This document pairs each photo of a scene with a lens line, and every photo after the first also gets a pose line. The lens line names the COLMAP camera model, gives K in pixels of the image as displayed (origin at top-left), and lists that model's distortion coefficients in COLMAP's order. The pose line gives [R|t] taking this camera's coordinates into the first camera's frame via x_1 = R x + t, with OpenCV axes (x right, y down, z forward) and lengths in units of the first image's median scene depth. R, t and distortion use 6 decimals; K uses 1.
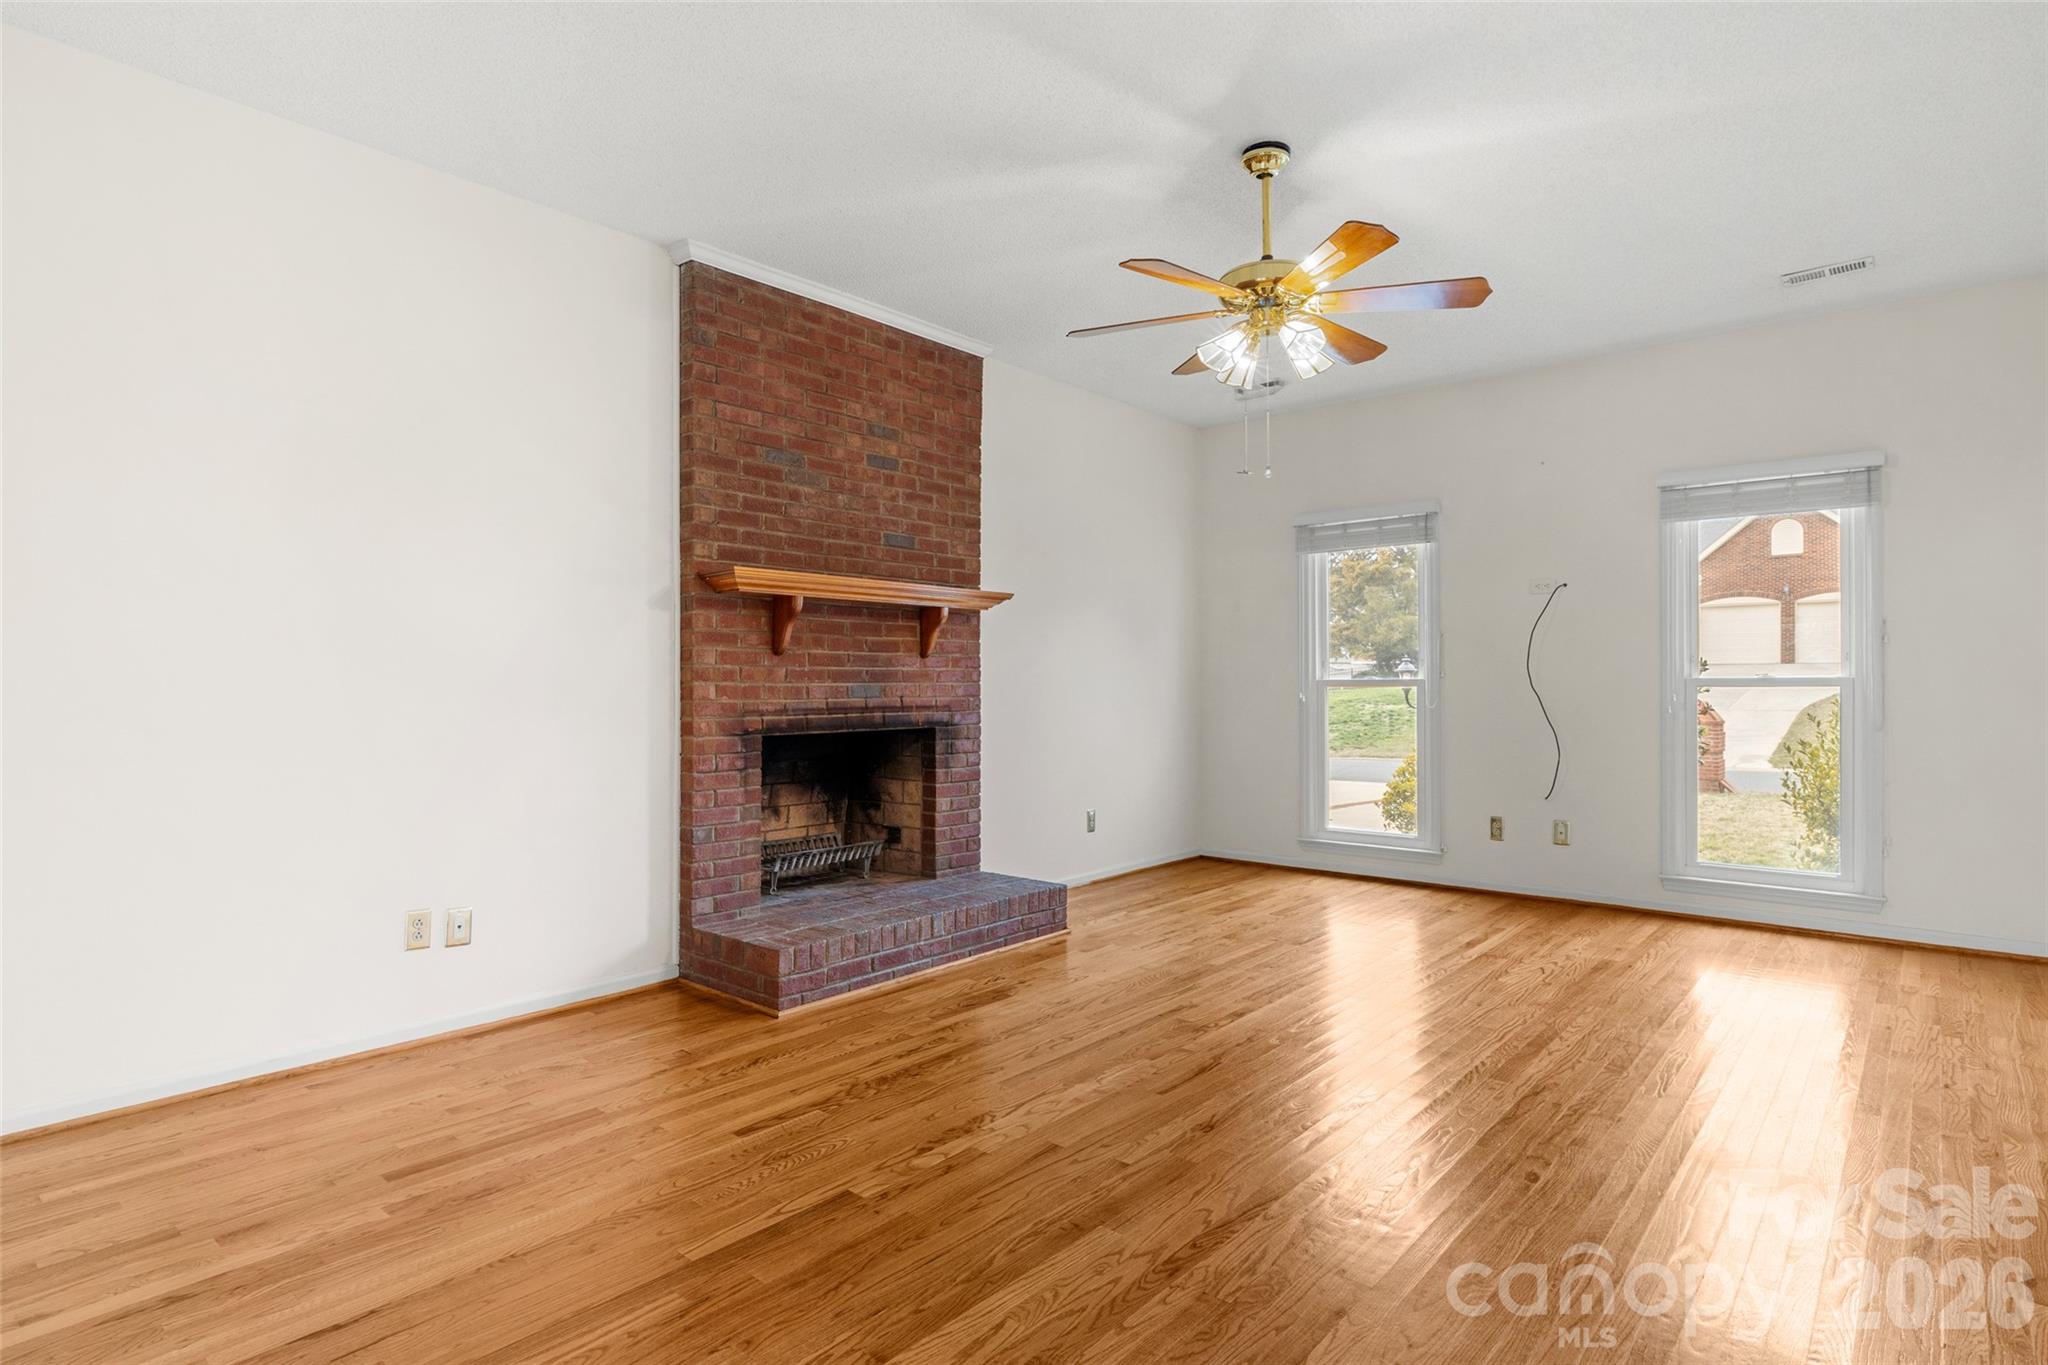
lens RADIAL K [[1060.4, 0, 1024.0], [0, 1060.4, 682.5], [0, 0, 1]] dist [-0.001901, -0.001049]
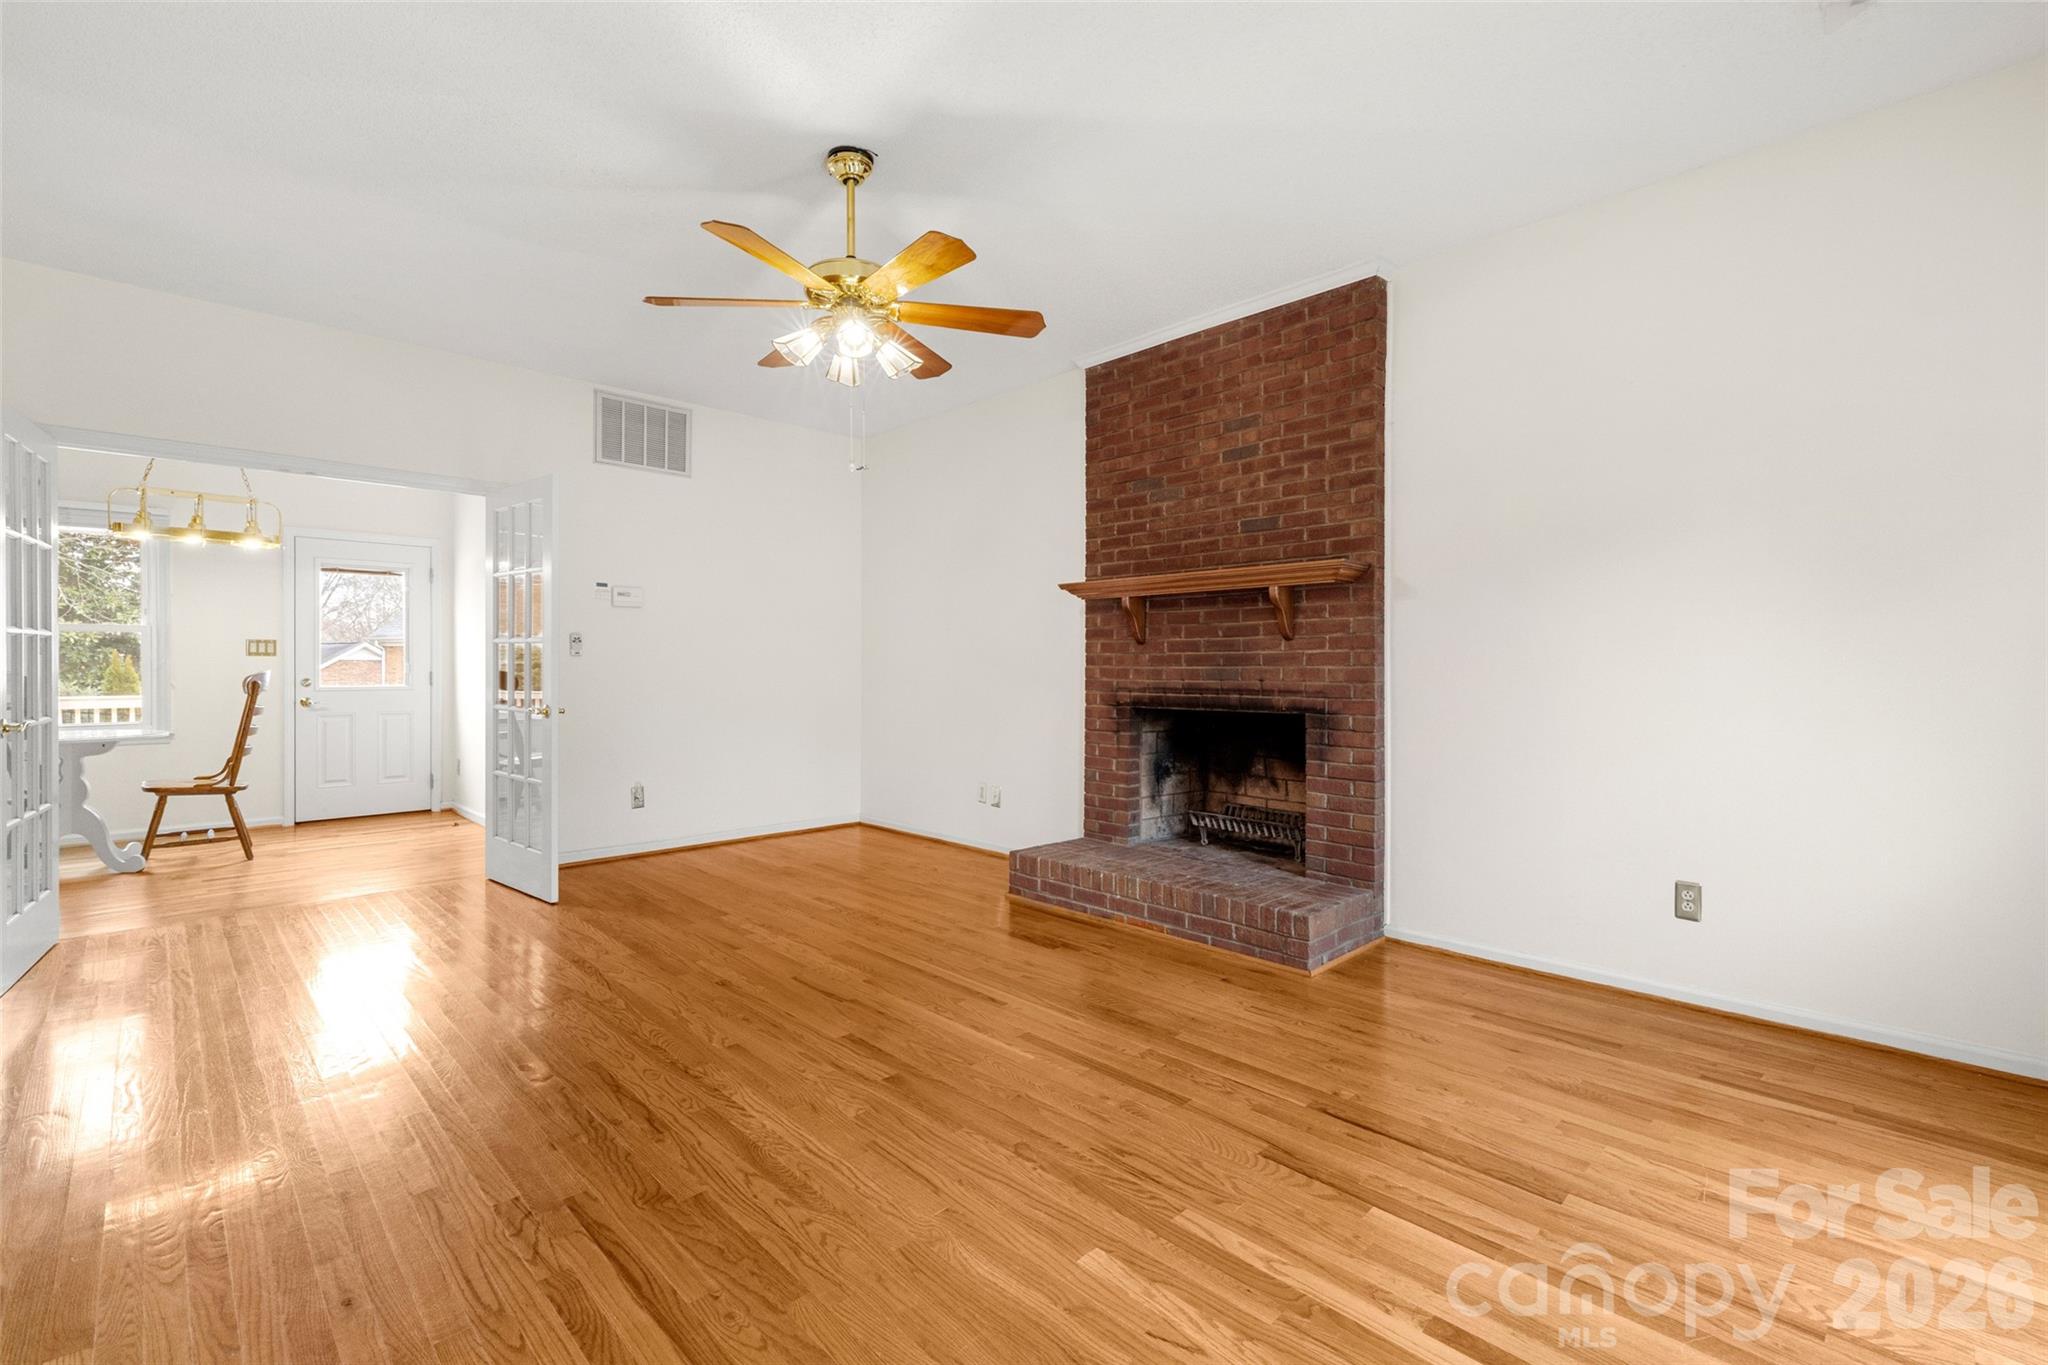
lens RADIAL K [[889.3, 0, 1013.0], [0, 889.3, 671.1], [0, 0, 1]] dist [-0.000877, -0.000247]
pose [[-0.088964, 0.004793, -0.996023, 0.778745], [0.000252, 0.999988, 0.004790, 0.000962], [0.996035, 0.000175, -0.088965, 0.886059]]
